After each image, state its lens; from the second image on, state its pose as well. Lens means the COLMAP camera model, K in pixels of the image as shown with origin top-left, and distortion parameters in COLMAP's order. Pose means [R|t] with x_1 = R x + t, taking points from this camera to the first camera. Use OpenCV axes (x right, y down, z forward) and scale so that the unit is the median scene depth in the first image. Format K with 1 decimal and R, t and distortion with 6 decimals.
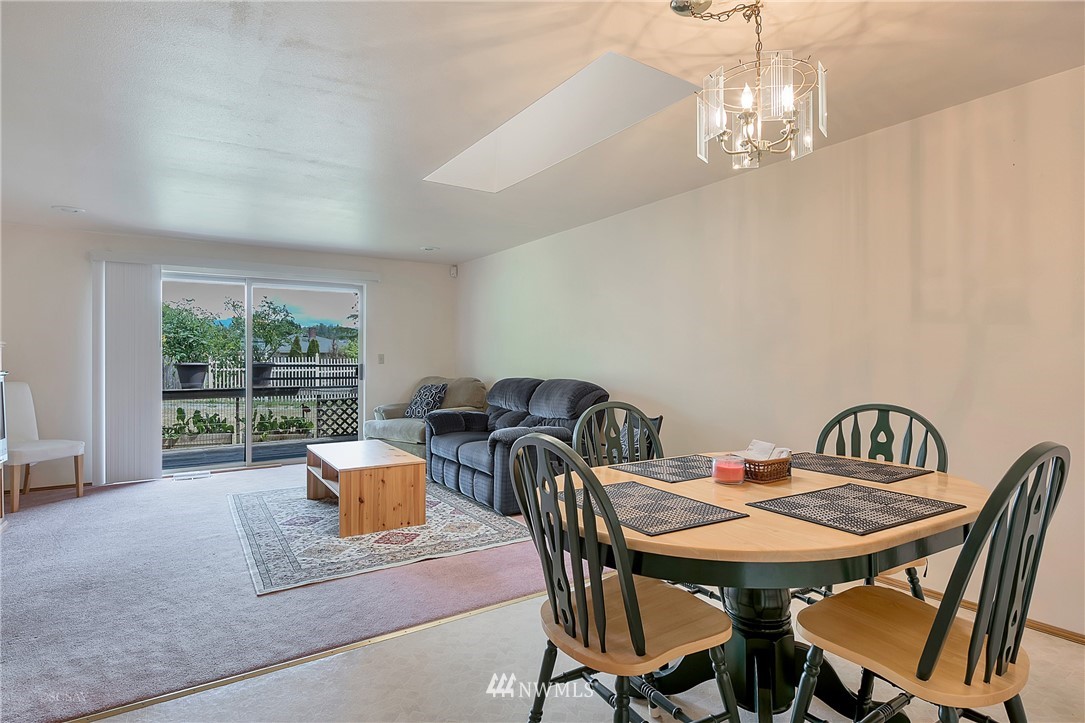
lens RADIAL K [[584.0, 0, 542.5], [0, 584.0, 361.5], [0, 0, 1]] dist [-0.000308, 0.000050]
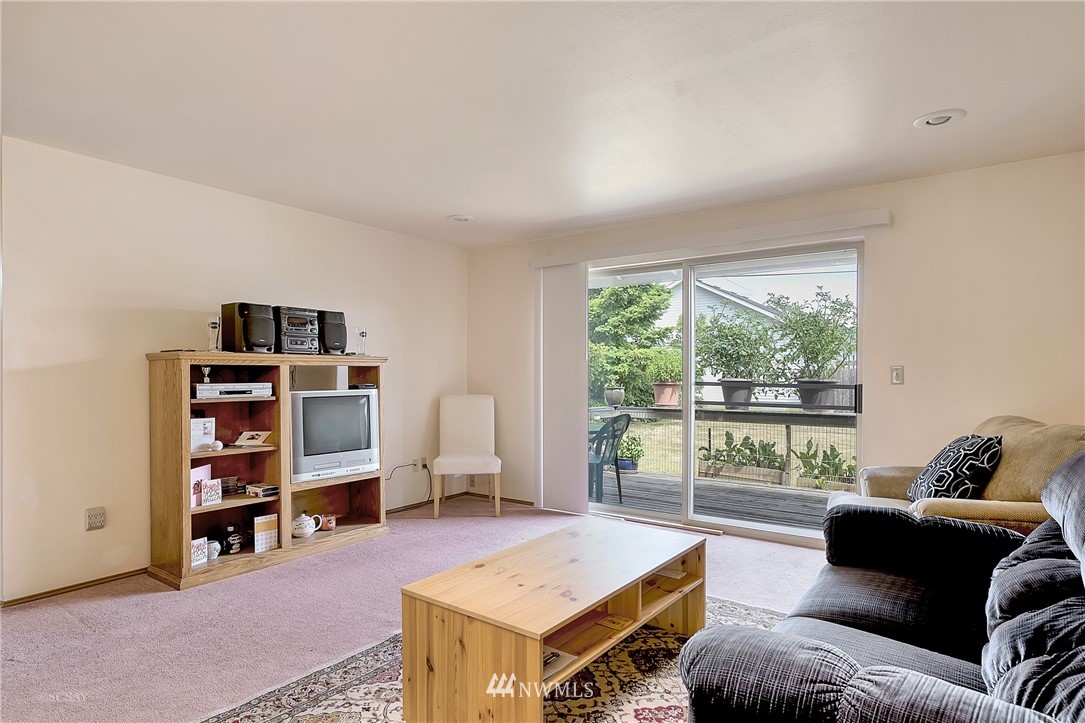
lens RADIAL K [[593.9, 0, 541.2], [0, 593.9, 377.6], [0, 0, 1]] dist [-0.001913, -0.000311]
pose [[0.342378, 0.010177, -0.939507, 0.113765], [-0.007275, 0.999940, 0.008181, -0.003893], [0.939534, 0.004034, 0.342431, 0.569591]]
